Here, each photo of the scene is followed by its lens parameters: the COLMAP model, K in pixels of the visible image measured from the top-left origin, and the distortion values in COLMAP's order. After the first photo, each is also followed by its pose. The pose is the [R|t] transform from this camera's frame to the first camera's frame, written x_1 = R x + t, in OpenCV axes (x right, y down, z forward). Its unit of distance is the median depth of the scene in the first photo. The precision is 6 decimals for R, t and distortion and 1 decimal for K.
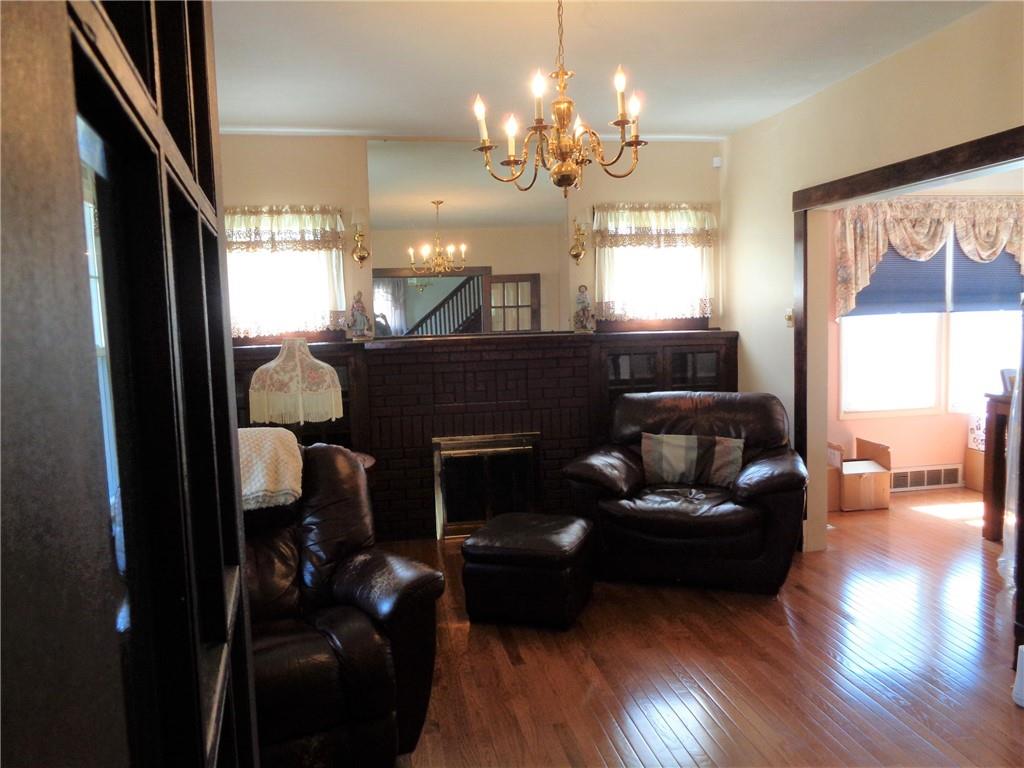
lens RADIAL K [[763.9, 0, 519.0], [0, 763.9, 382.6], [0, 0, 1]] dist [-0.010559, 0.012197]
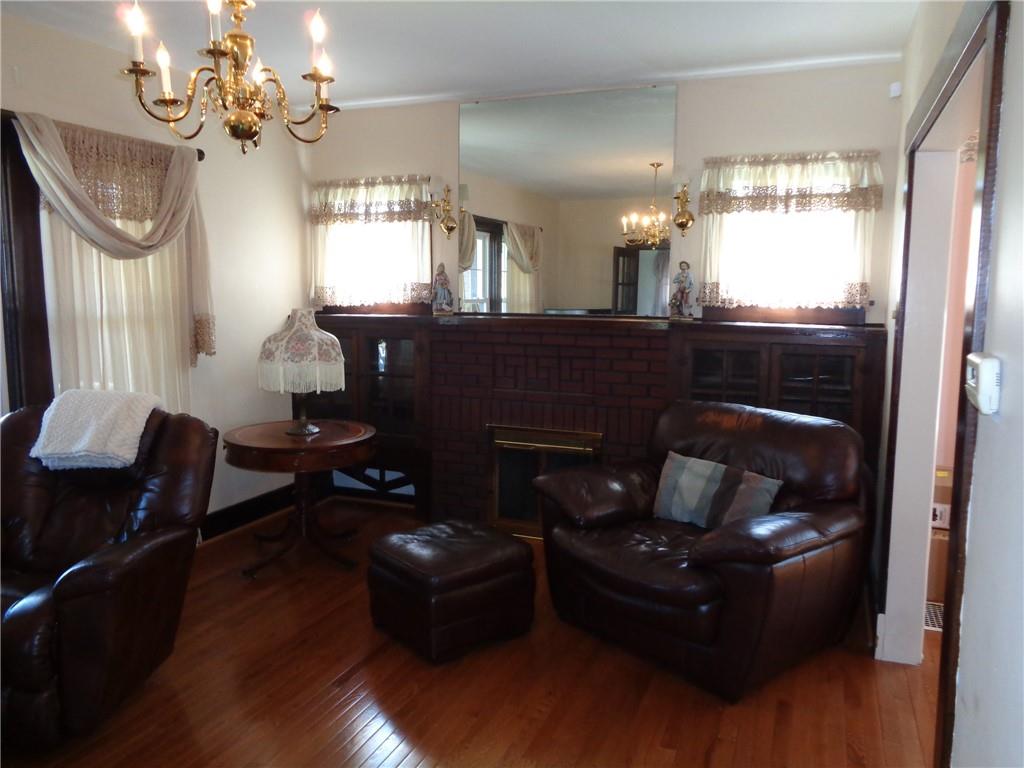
lens RADIAL K [[763.9, 0, 511.9], [0, 763.9, 384.0], [0, 0, 1]] dist [-0.010559, 0.012197]
pose [[0.846413, 0.100426, -0.522972, 0.390064], [-0.080779, 0.994906, 0.060312, -0.034045], [0.526364, -0.008804, 0.850214, 0.227268]]
